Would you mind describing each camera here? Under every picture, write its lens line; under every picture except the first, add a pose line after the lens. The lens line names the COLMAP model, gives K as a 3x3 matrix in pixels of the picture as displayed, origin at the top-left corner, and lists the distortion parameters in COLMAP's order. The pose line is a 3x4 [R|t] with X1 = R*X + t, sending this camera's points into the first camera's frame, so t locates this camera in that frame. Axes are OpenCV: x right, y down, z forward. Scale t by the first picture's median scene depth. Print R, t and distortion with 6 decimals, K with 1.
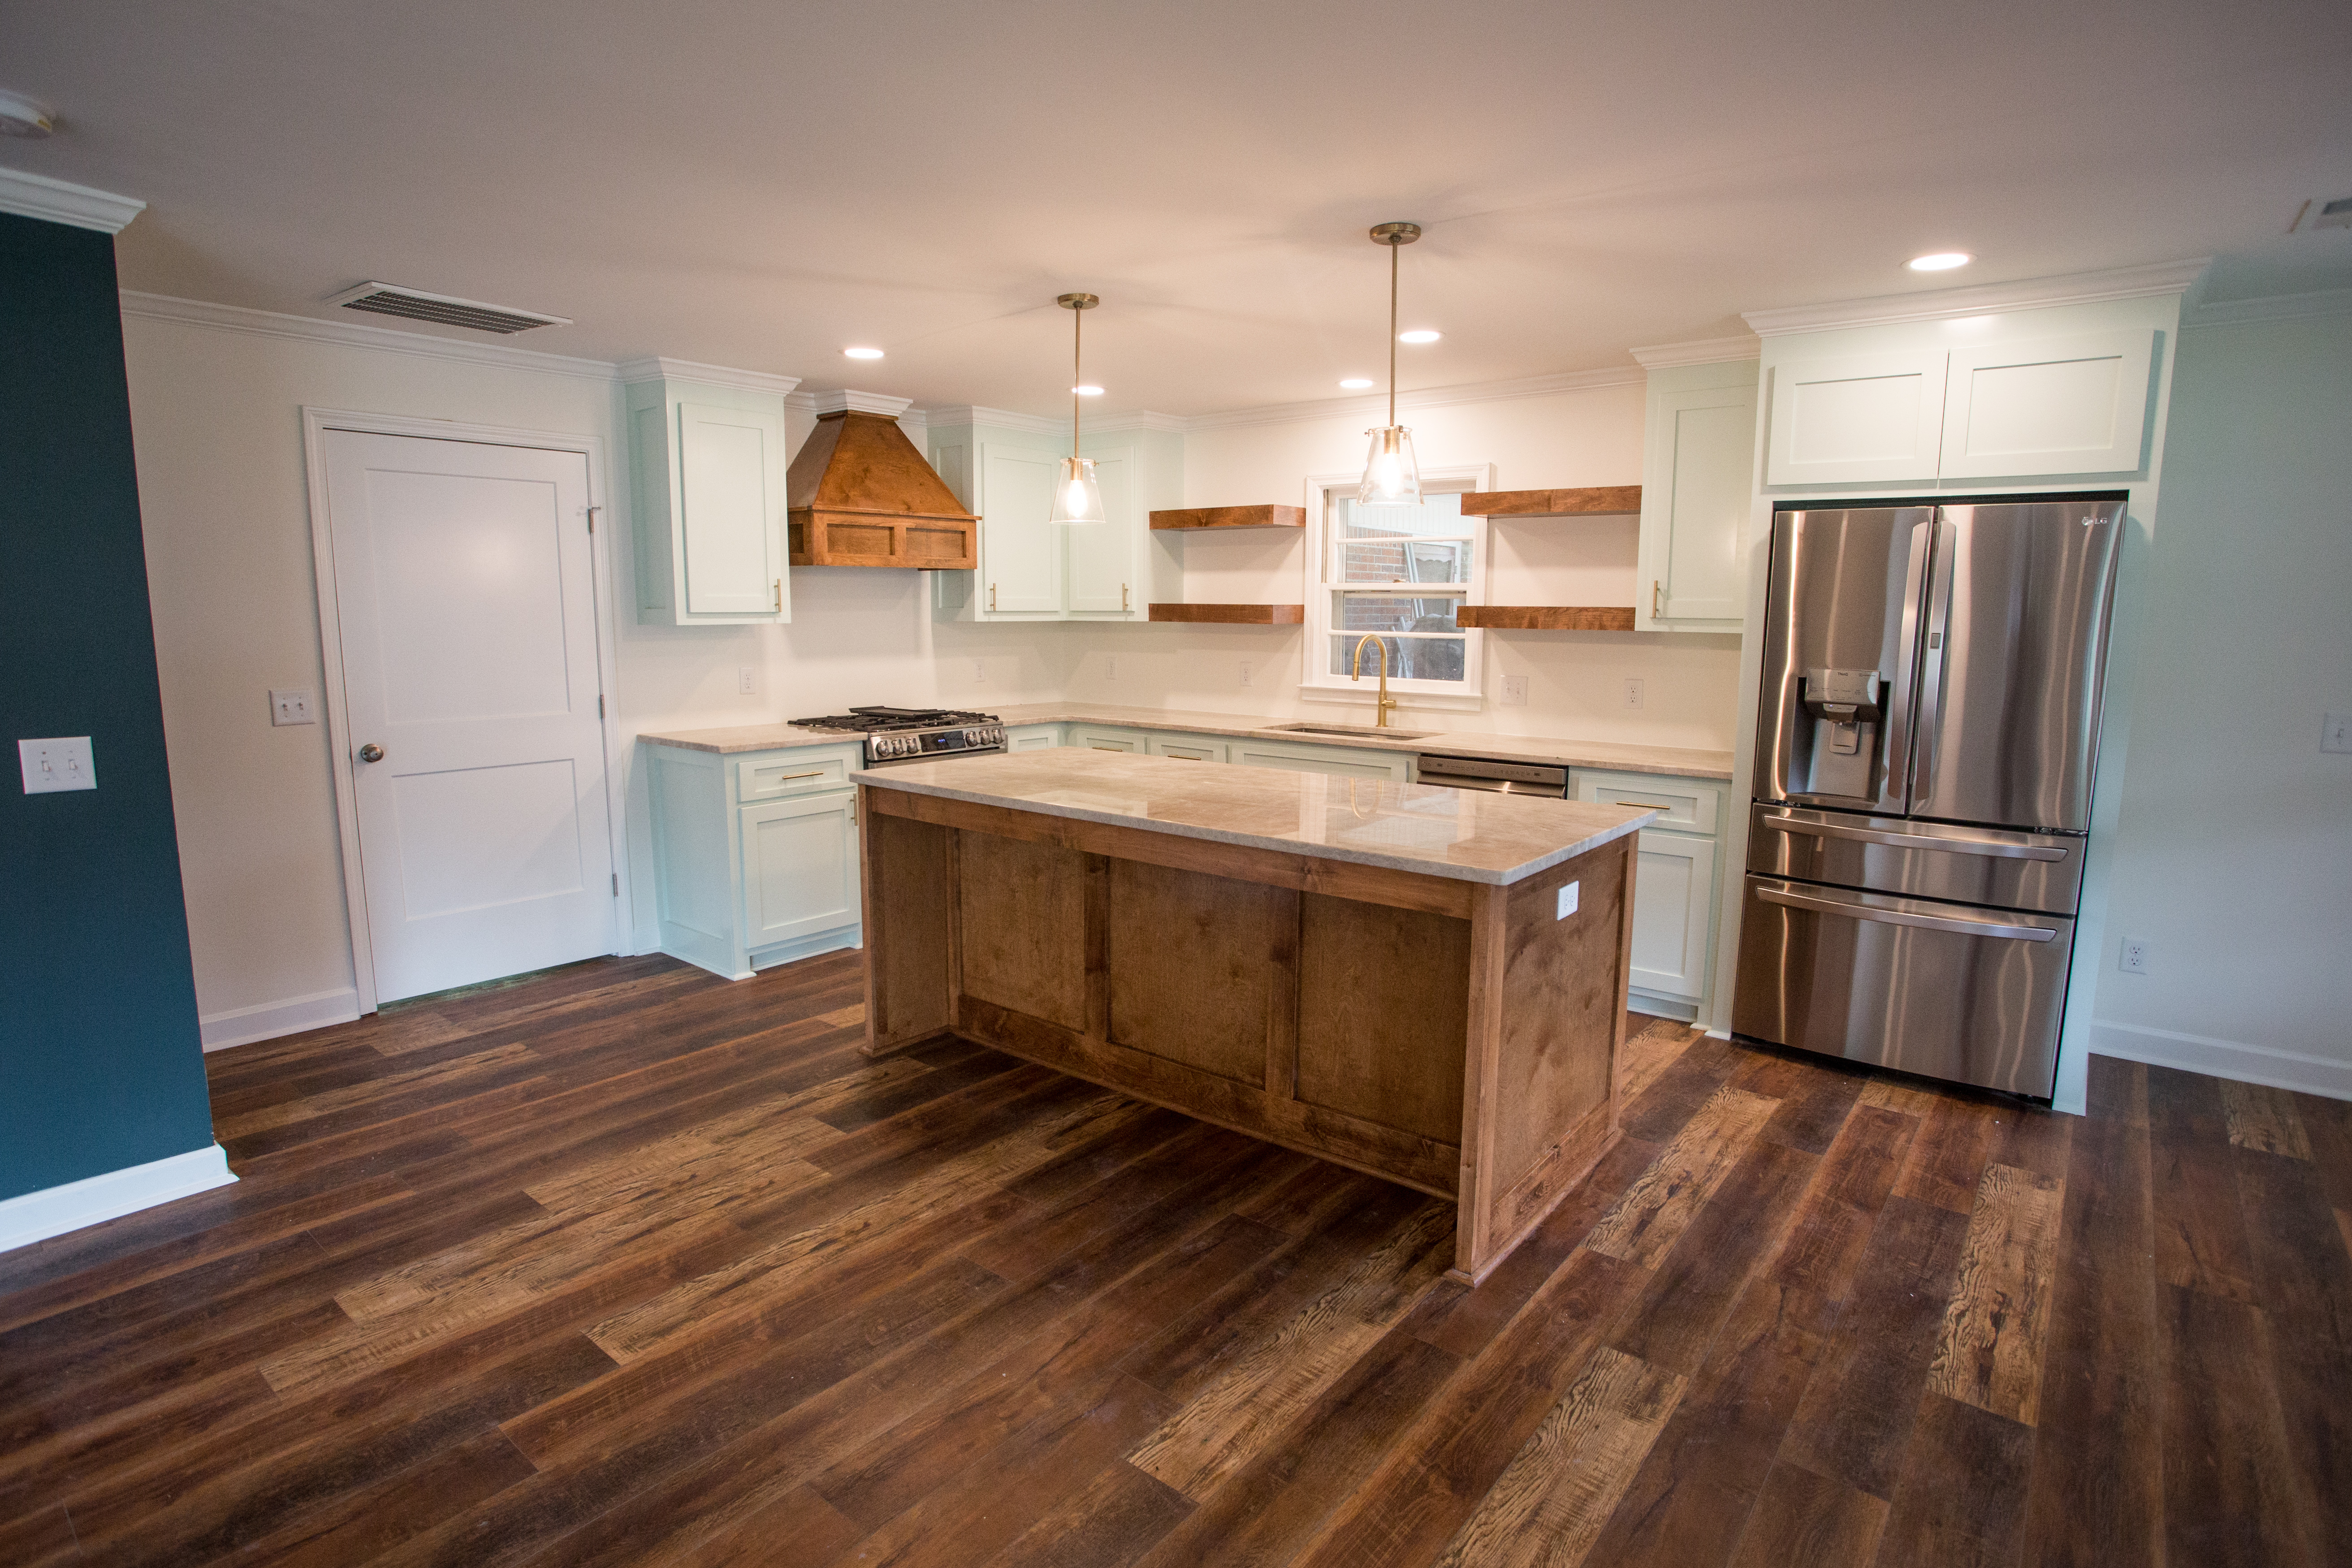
lens RADIAL K [[1195.9, 0, 1172.6], [0, 1195.9, 785.4], [0, 0, 1]] dist [-0.074813, 0.031887]
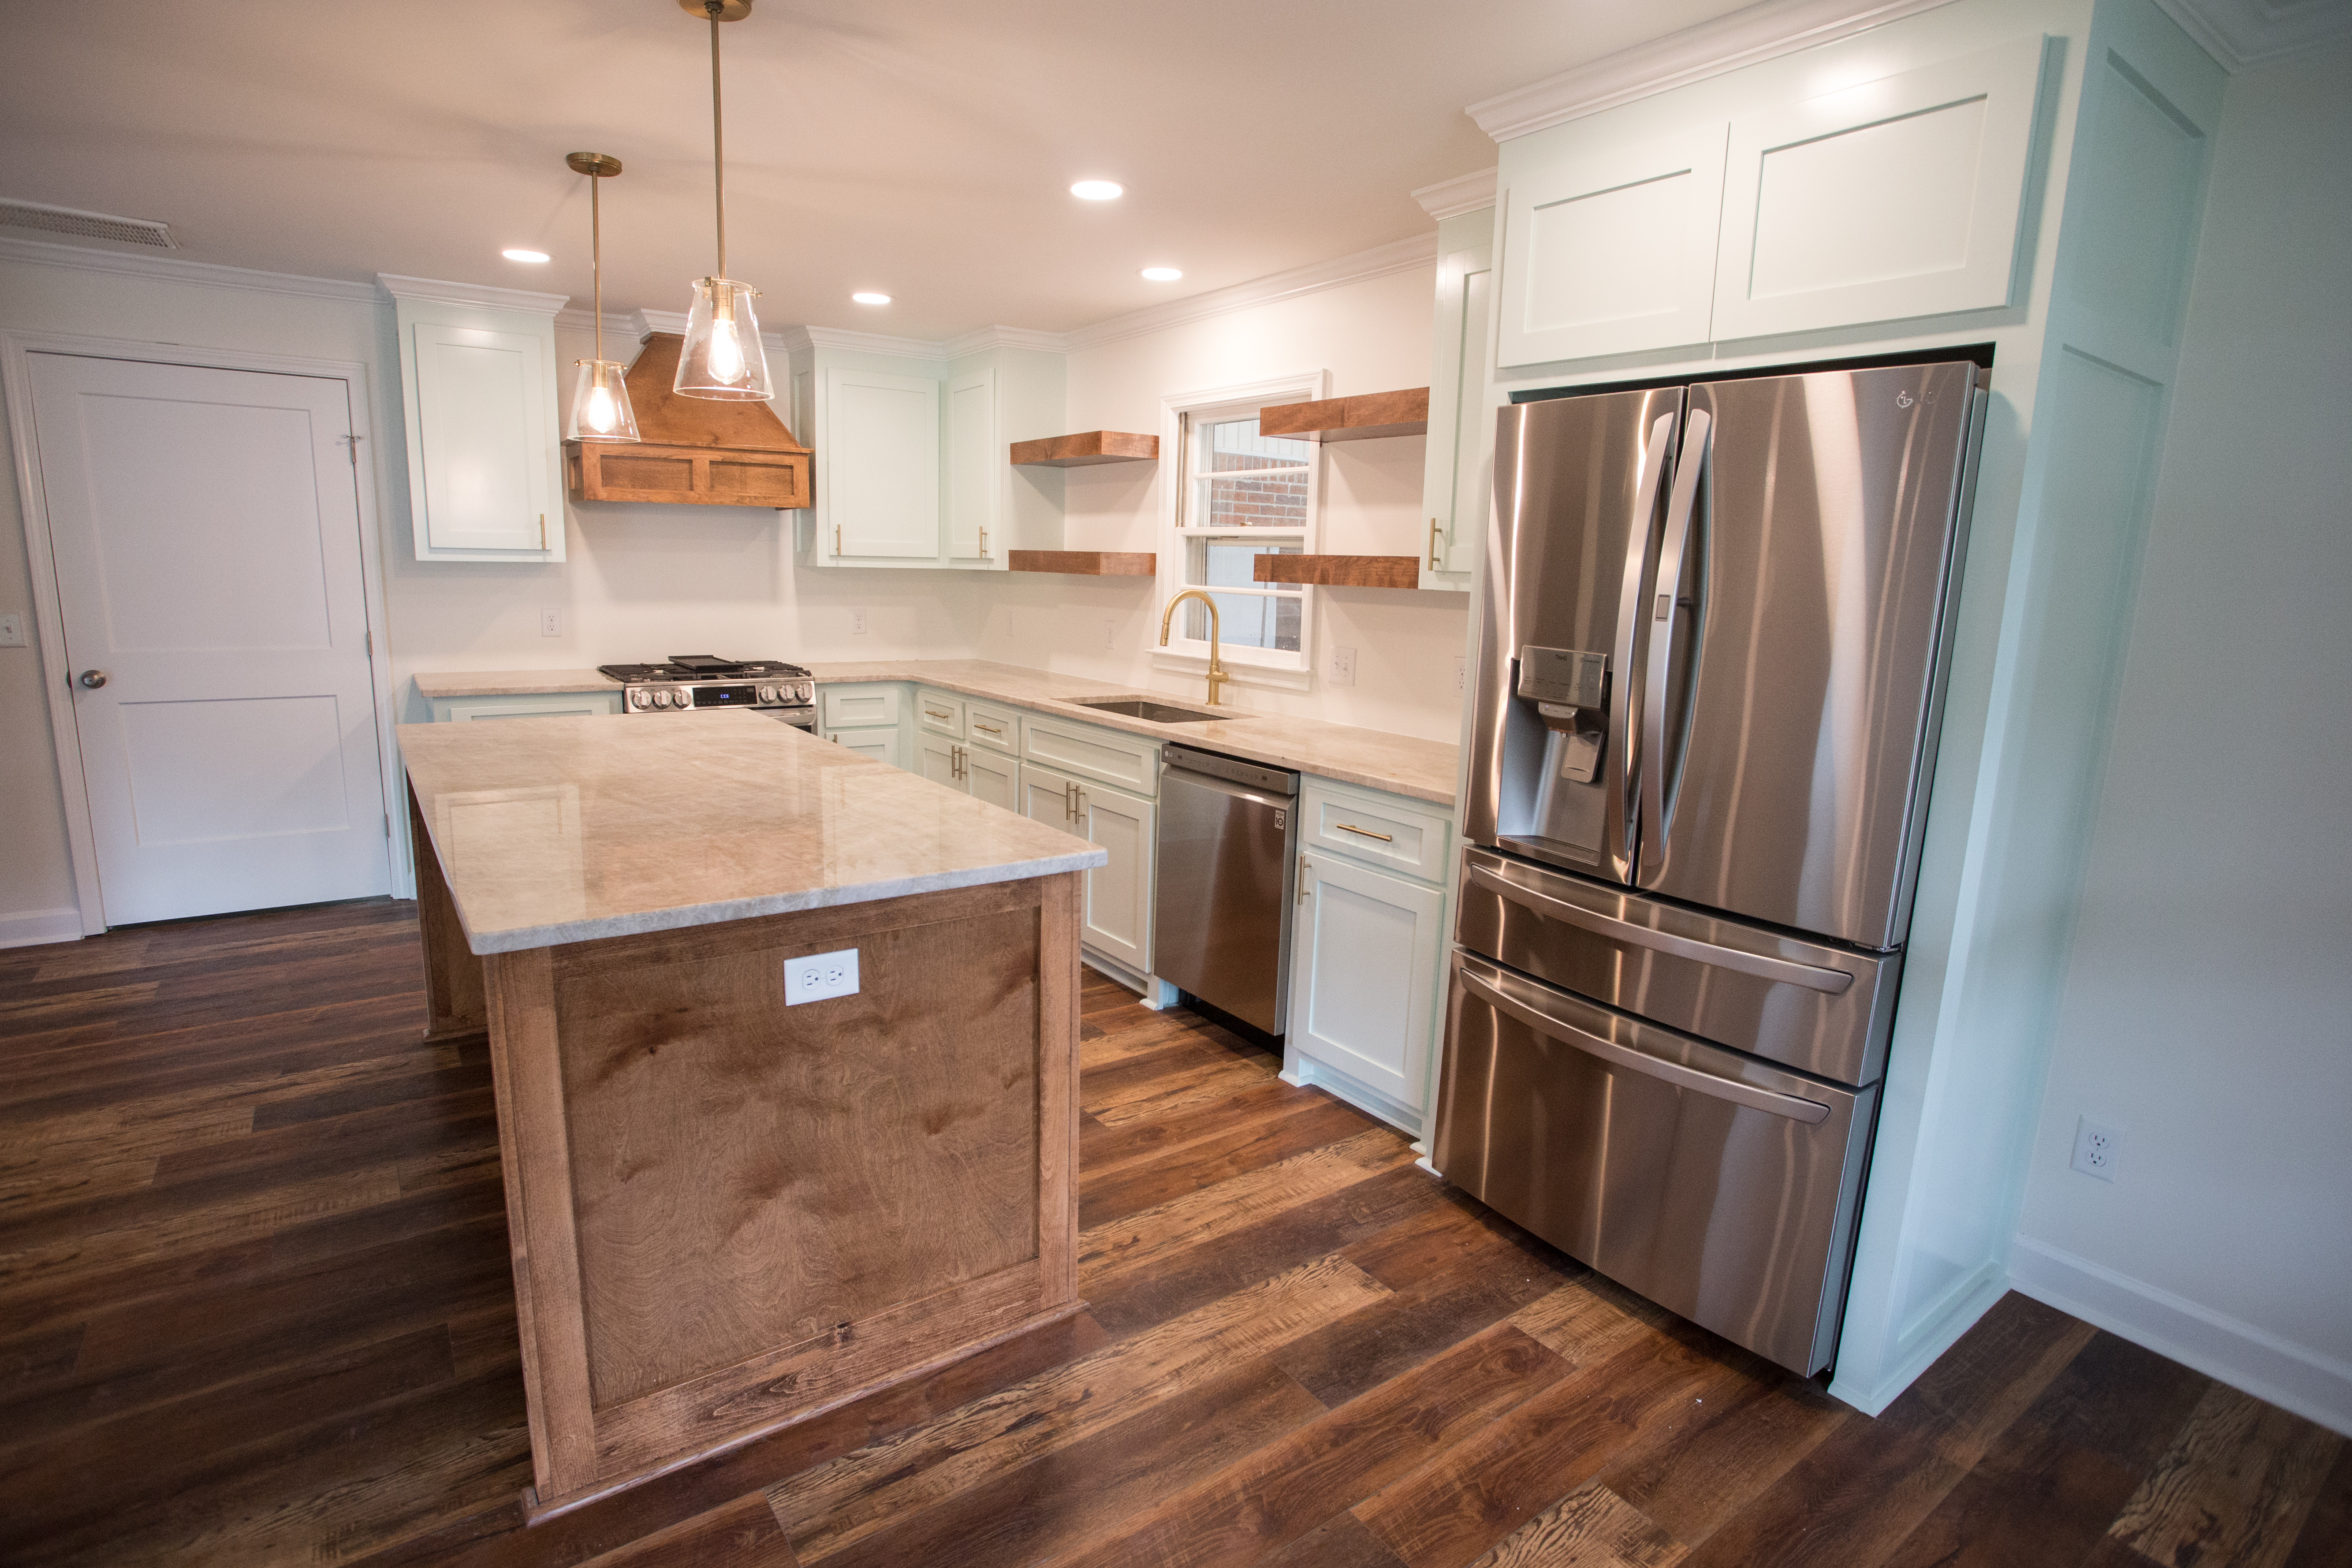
lens RADIAL K [[1176.6, 0, 1173.4], [0, 1176.6, 784.3], [0, 0, 1]] dist [-0.075731, 0.032189]
pose [[0.965661, 0.069548, -0.250325, 0.498617], [-0.061533, 0.997315, 0.039712, -0.035642], [0.252415, -0.022945, 0.967347, 0.307365]]
